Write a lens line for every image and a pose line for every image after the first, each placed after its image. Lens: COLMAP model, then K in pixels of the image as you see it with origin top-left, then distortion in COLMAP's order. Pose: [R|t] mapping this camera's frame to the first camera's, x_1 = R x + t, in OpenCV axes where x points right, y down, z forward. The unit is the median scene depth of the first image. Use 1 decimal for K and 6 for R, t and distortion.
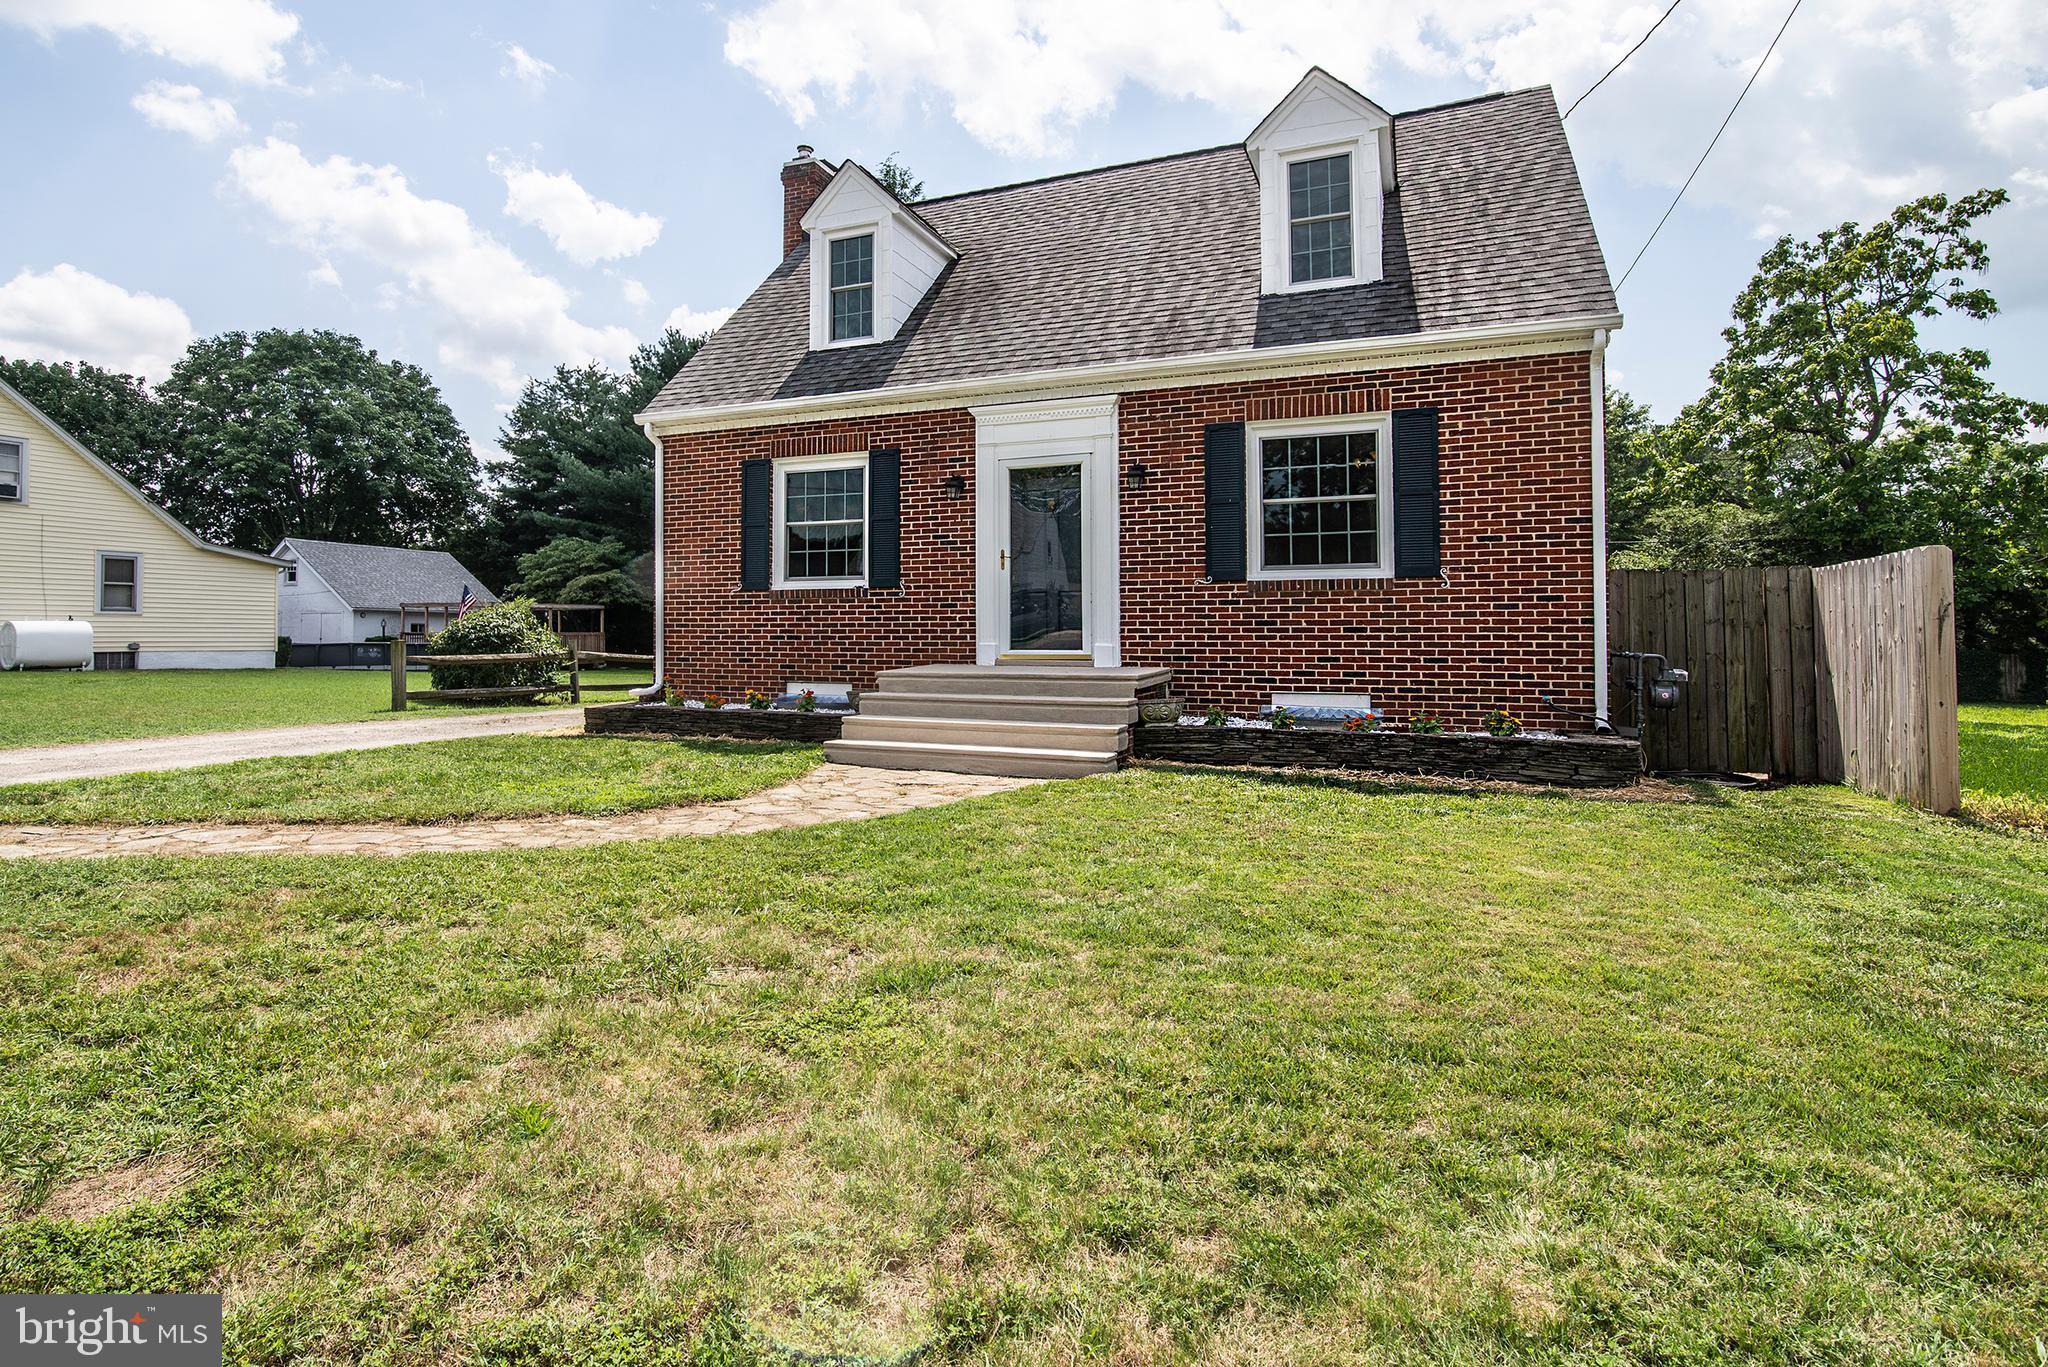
lens RADIAL K [[1019.4, 0, 1017.0], [0, 1019.4, 622.2], [0, 0, 1]] dist [-0.020868, 0.000434]
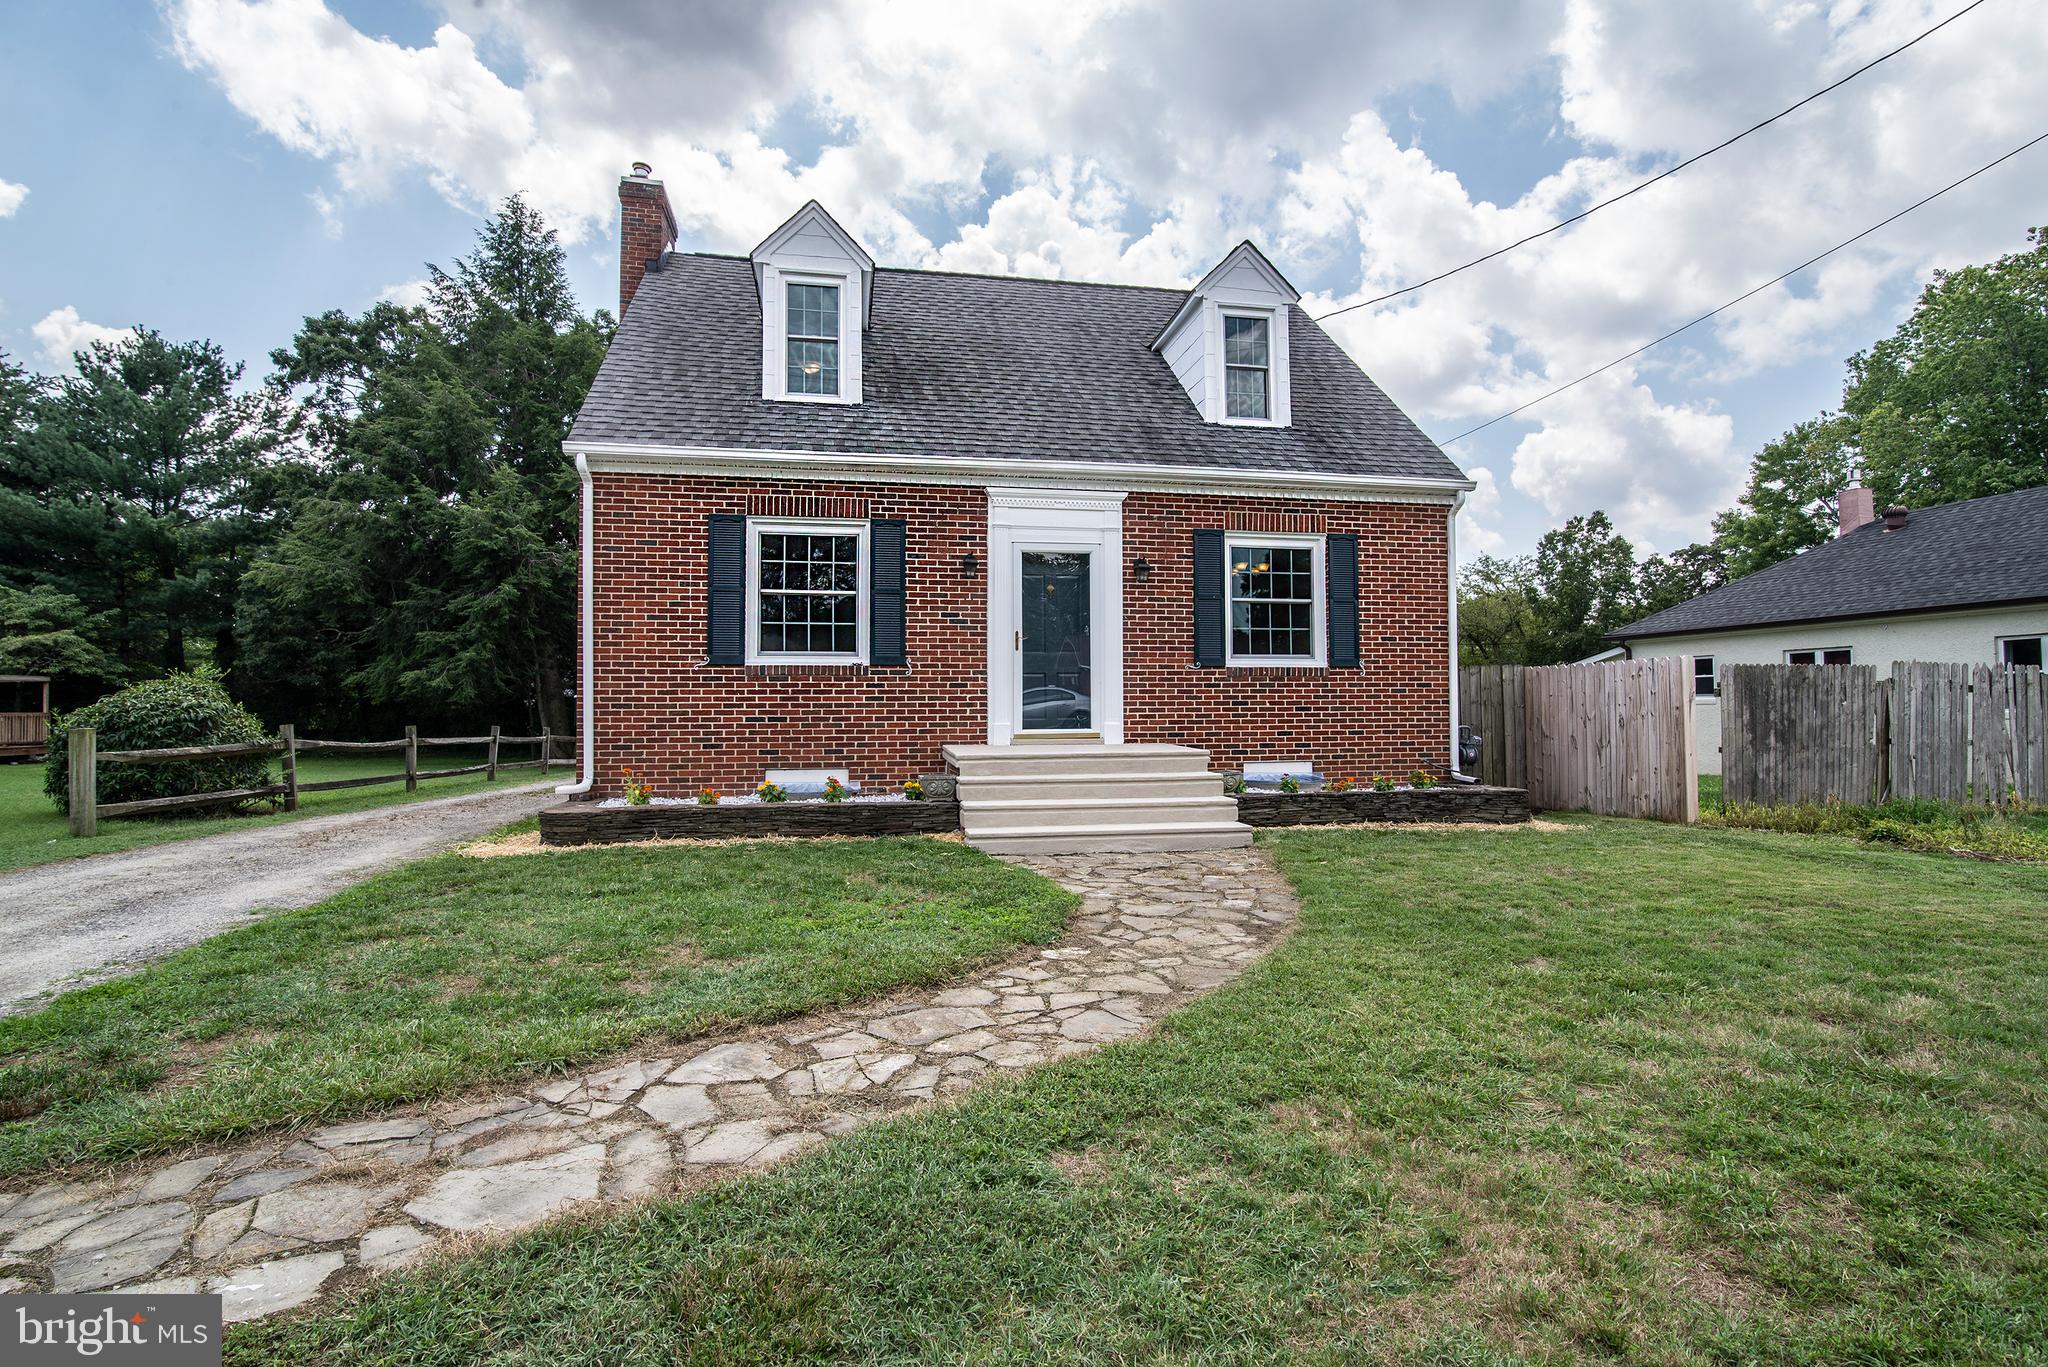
lens RADIAL K [[939.0, 0, 1015.4], [0, 939.0, 680.4], [0, 0, 1]] dist [-0.021890, 0.002114]
pose [[0.847042, 0.015251, 0.531306, -0.505199], [-0.001940, 0.999670, -0.025602, 0.002202], [-0.531522, 0.020656, 0.846793, 0.208831]]
